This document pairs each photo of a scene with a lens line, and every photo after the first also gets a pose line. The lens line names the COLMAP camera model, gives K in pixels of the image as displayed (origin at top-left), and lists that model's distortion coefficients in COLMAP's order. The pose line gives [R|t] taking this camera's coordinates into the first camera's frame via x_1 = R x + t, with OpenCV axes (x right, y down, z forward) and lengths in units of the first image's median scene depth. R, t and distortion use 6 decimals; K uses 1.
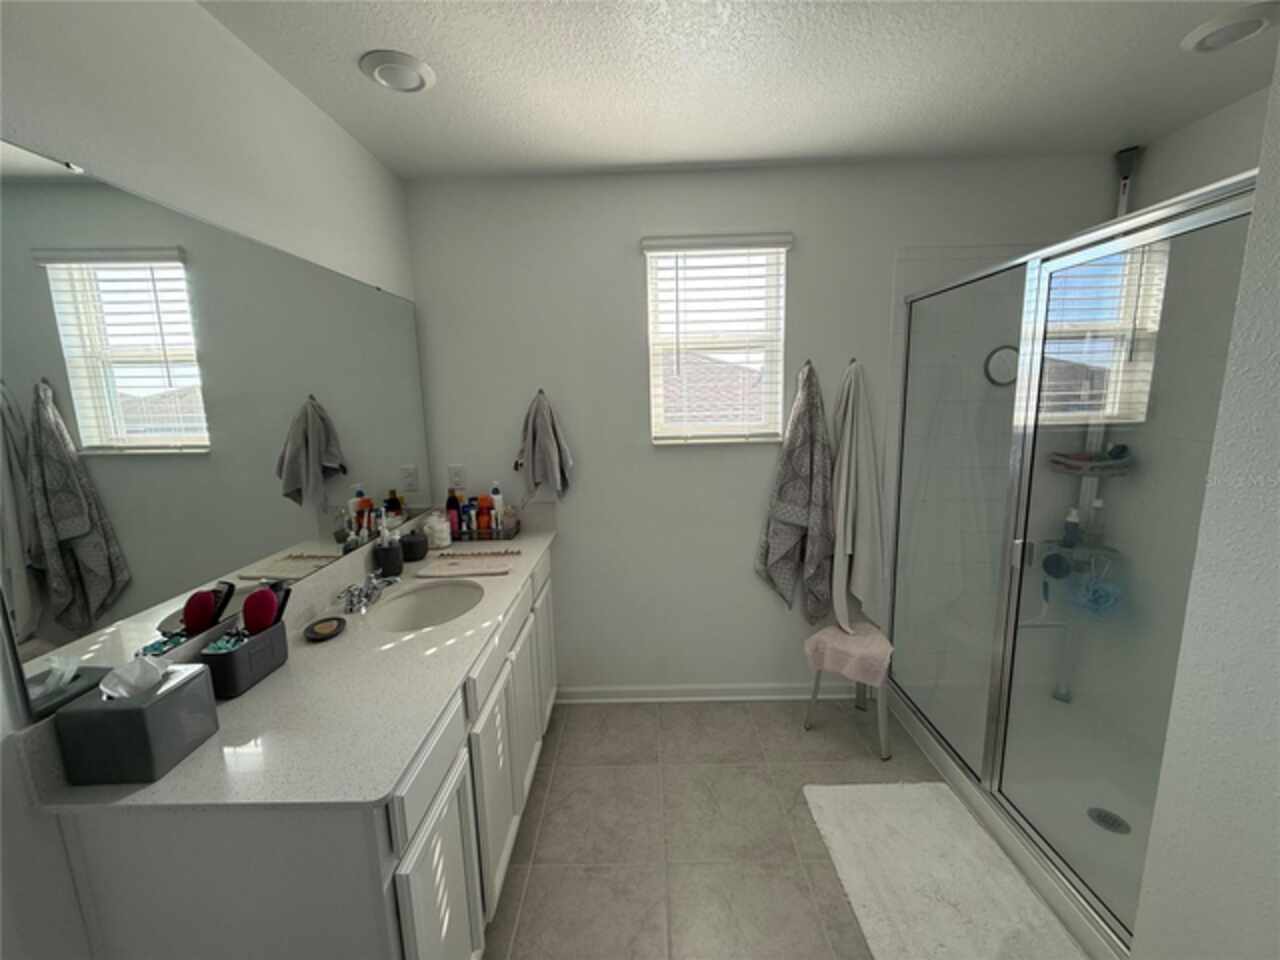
lens RADIAL K [[514.2, 0, 639.9], [0, 514.2, 480.9], [0, 0, 1]] dist [0.013616, -0.000177]
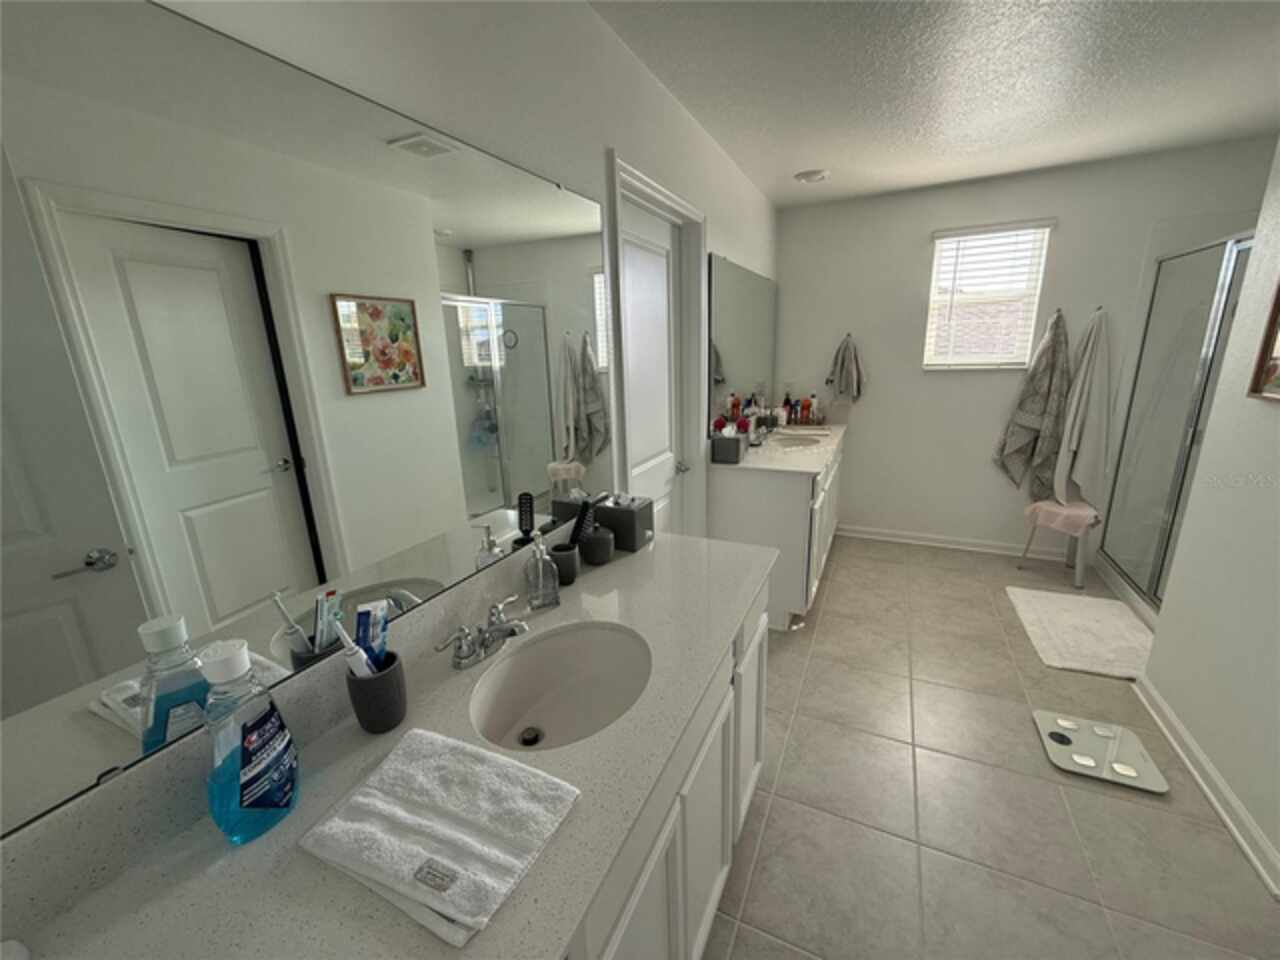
lens RADIAL K [[514.2, 0, 642.8], [0, 514.2, 479.9], [0, 0, 1]] dist [0.013616, -0.000177]
pose [[0.903907, 0.106043, -0.414376, -0.059150], [-0.066578, 0.991854, 0.108592, 0.145111], [0.422516, -0.070569, 0.903604, -0.771363]]
